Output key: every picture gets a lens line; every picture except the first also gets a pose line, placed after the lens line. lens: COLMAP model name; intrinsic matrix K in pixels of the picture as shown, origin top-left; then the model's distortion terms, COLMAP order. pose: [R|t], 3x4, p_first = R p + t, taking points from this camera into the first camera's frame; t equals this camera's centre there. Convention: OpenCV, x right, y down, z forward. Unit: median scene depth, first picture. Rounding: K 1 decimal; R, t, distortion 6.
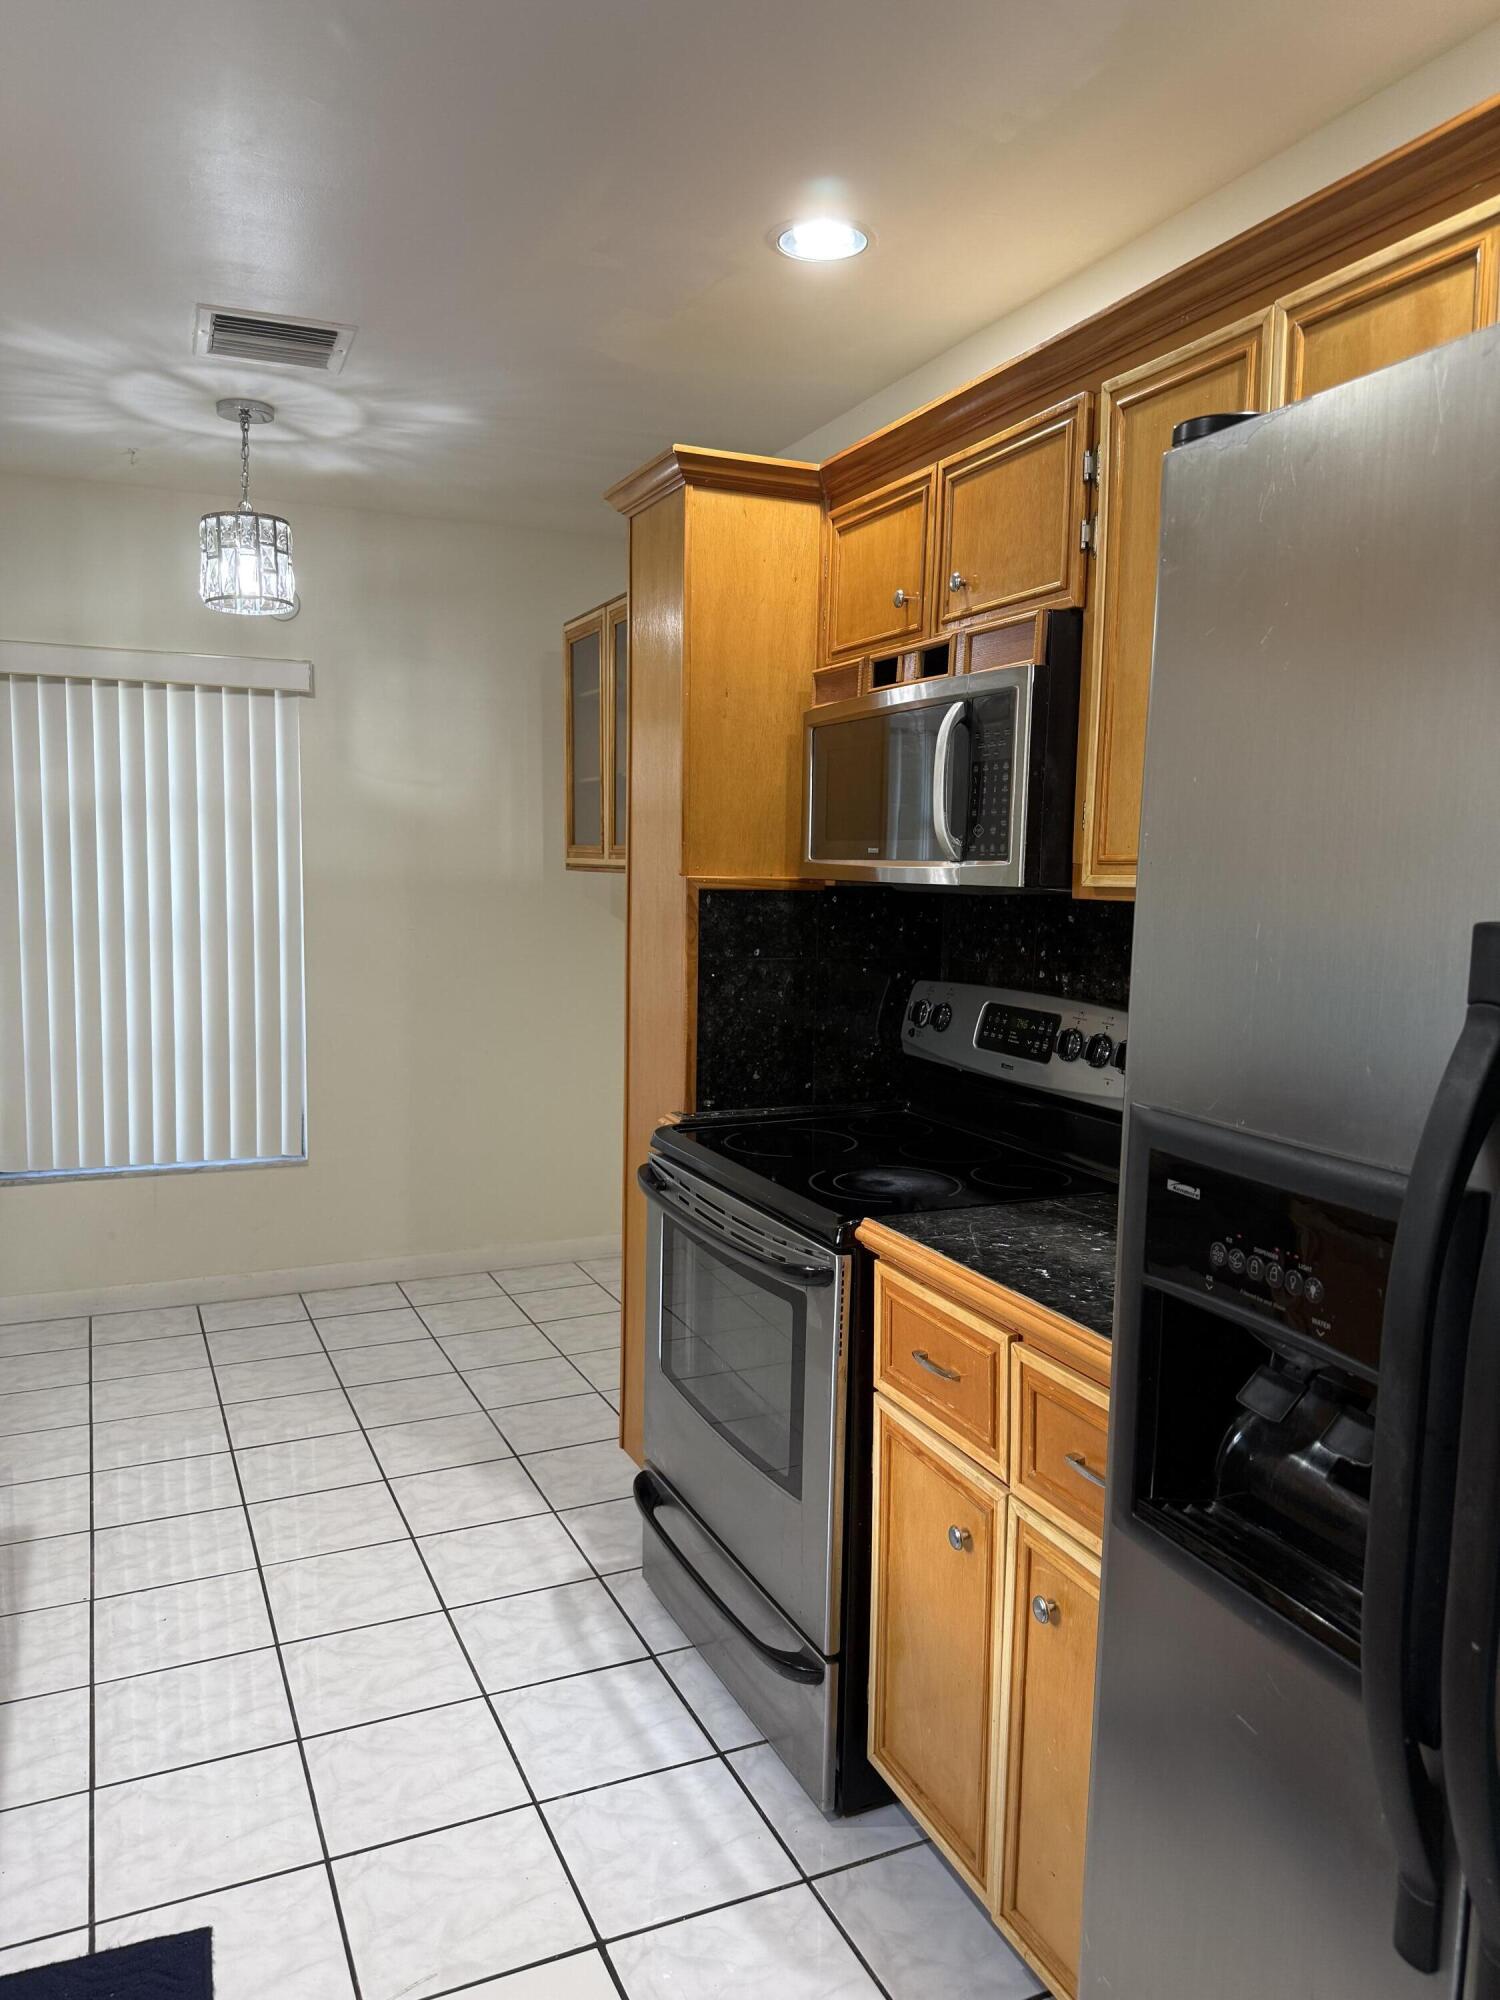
lens RADIAL K [[1415.5, 0, 750.0], [0, 1415.5, 1000.0], [0, 0, 1]] dist [0.024887, -0.037966]
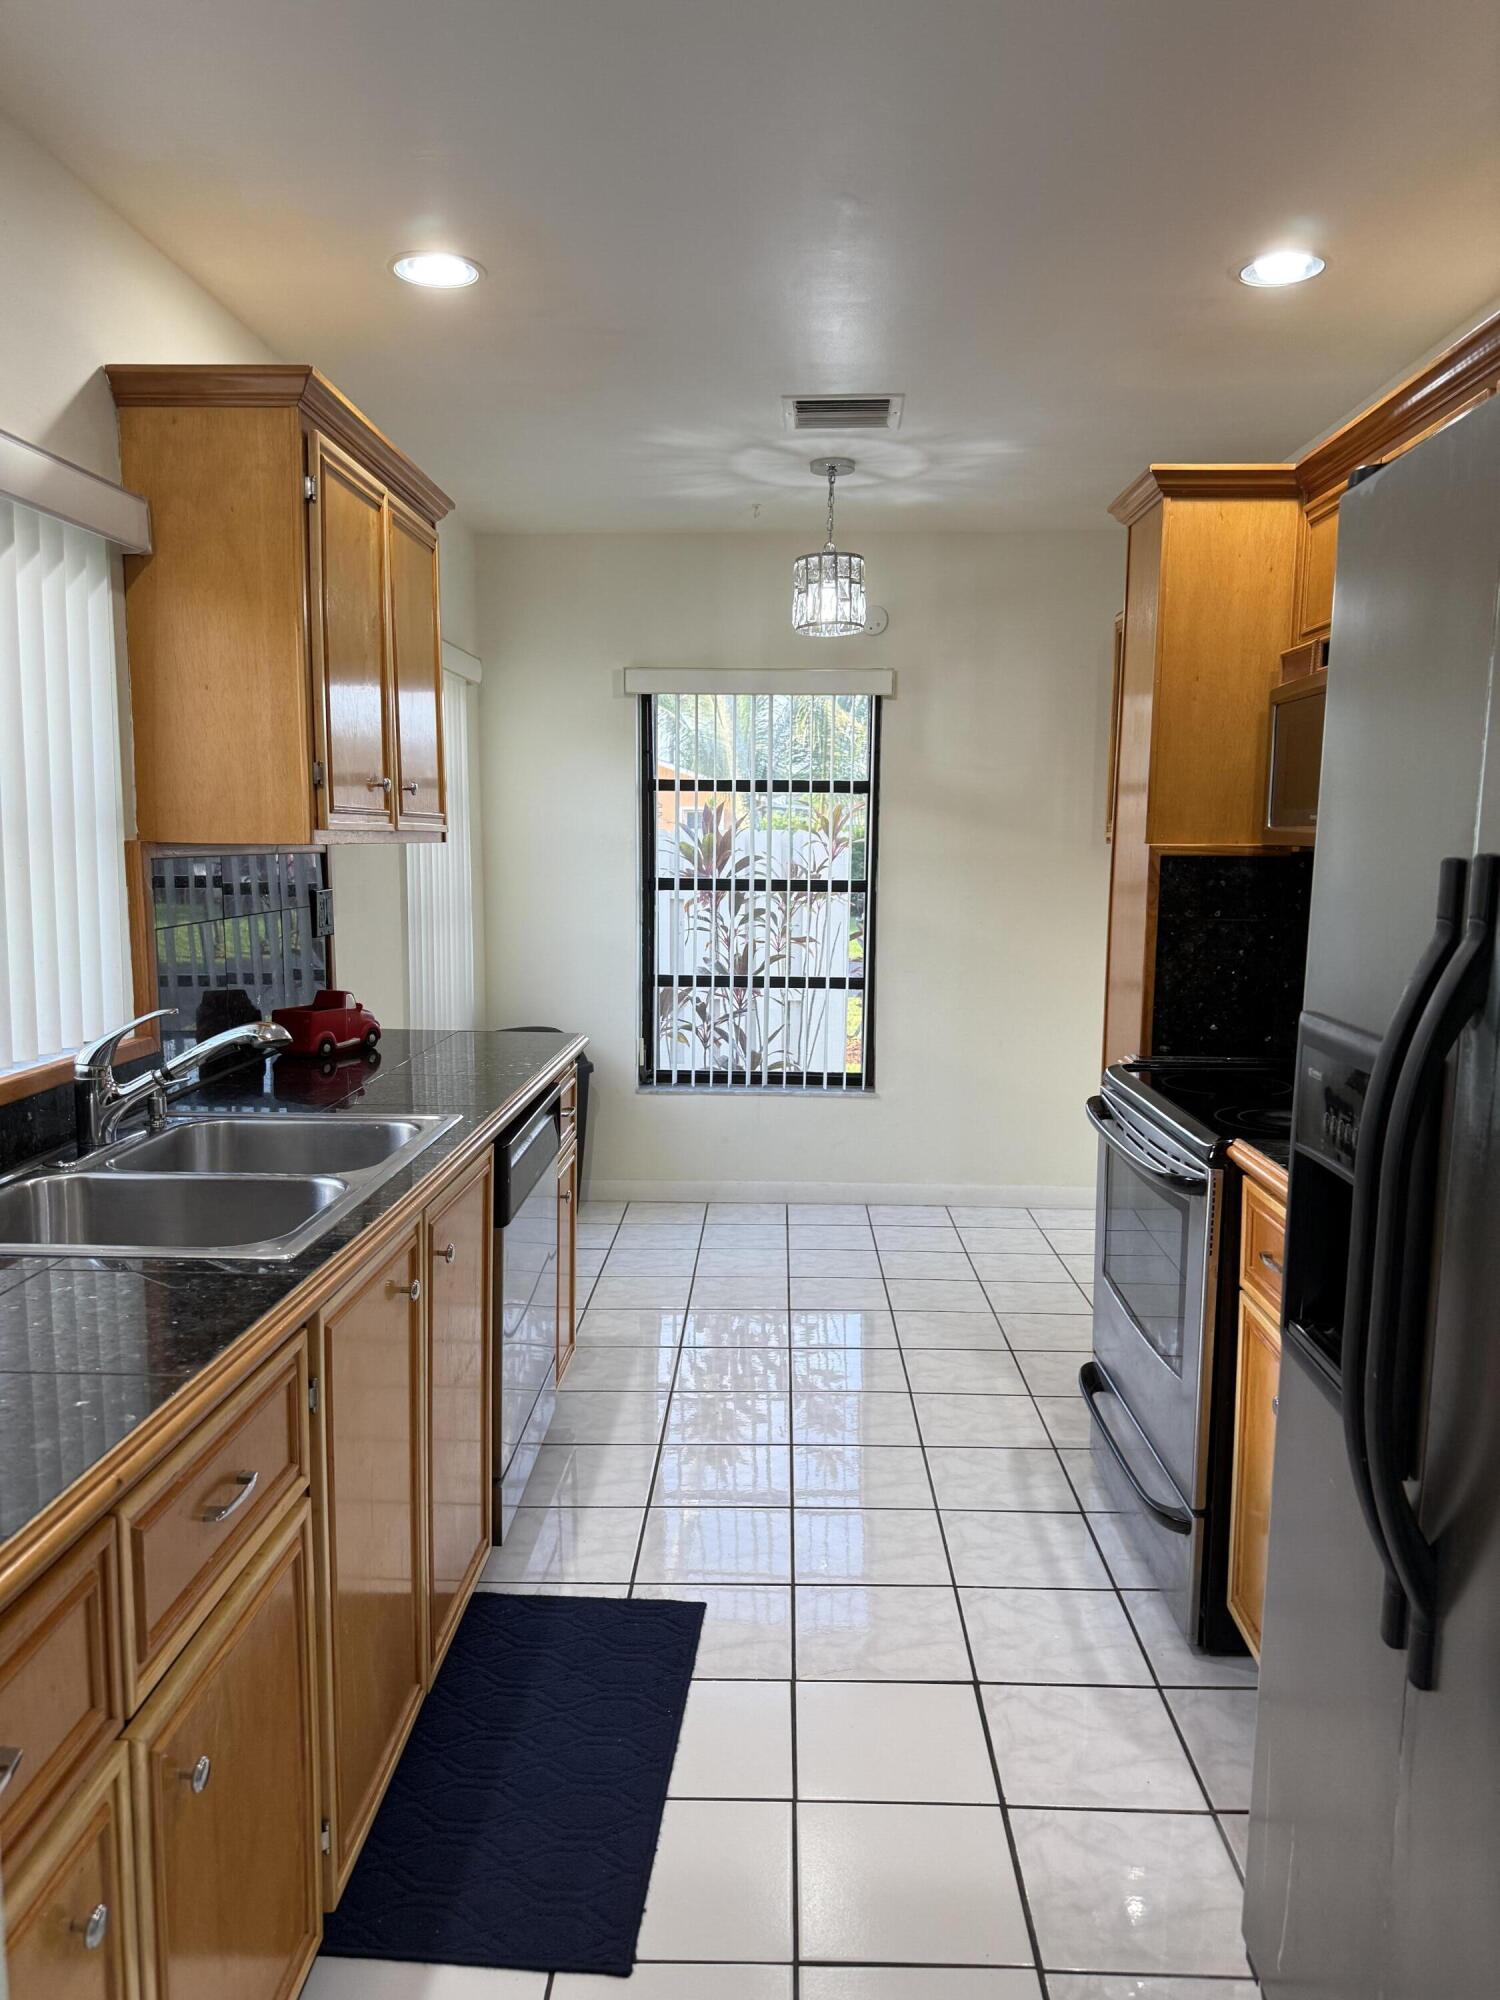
lens RADIAL K [[1382.2, 0, 750.0], [0, 1382.2, 1000.0], [0, 0, 1]] dist [0.100793, -0.230611]
pose [[0.899006, 0.040781, -0.436034, 0.158133], [-0.033677, 0.999144, 0.024013, 0.019852], [0.436640, -0.006904, 0.899610, -0.142707]]
